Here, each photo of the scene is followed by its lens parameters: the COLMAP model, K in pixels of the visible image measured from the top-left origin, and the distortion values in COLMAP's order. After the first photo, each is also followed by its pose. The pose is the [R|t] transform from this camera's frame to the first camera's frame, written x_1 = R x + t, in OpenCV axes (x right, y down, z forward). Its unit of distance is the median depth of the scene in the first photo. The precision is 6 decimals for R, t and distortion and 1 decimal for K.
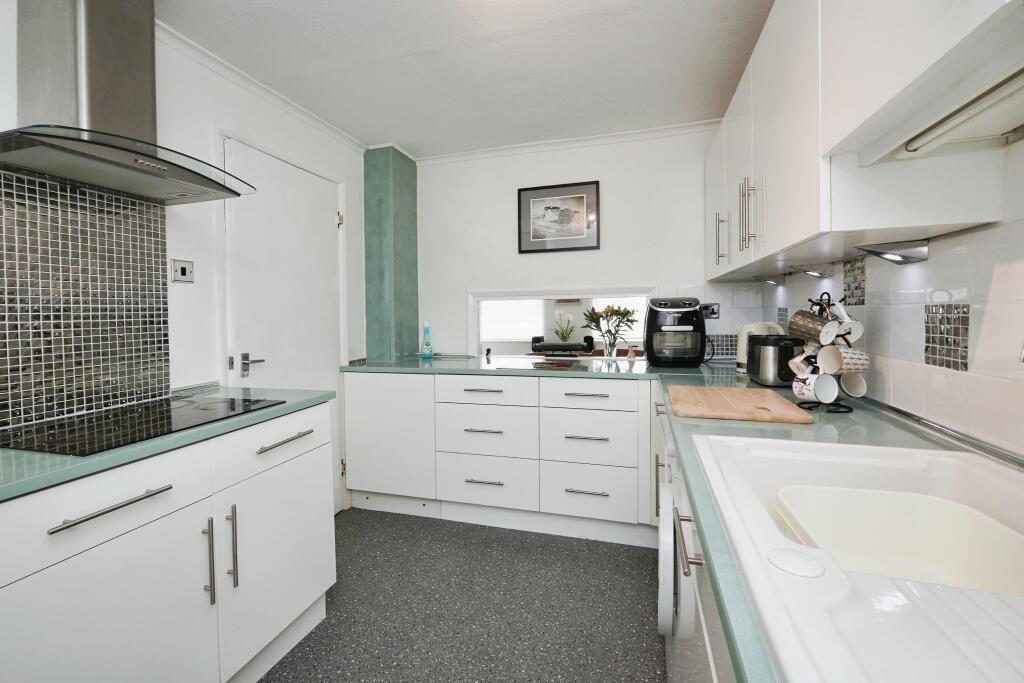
lens RADIAL K [[445.7, 0, 510.0], [0, 445.7, 312.2], [0, 0, 1]] dist [0.000549, 0.000016]
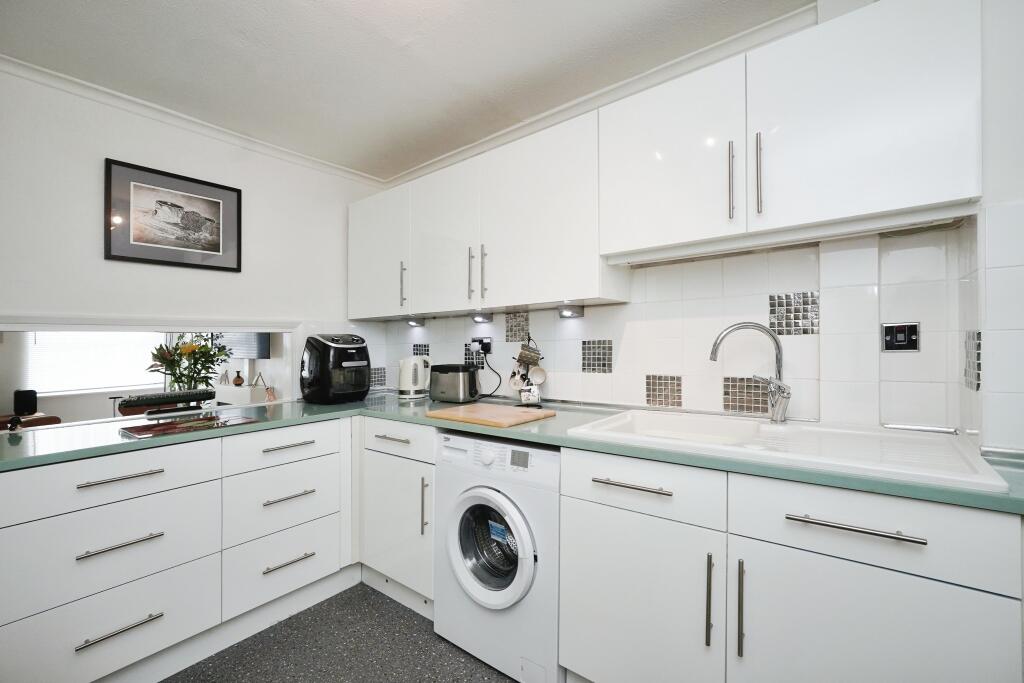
lens RADIAL K [[436.4, 0, 512.0], [0, 436.4, 341.5], [0, 0, 1]] dist [-0.000322, 0.000016]
pose [[0.379453, 0.007311, 0.925182, -0.351644], [0.014690, 0.999795, -0.013925, 0.003724], [-0.925094, 0.018875, 0.379268, 0.236280]]
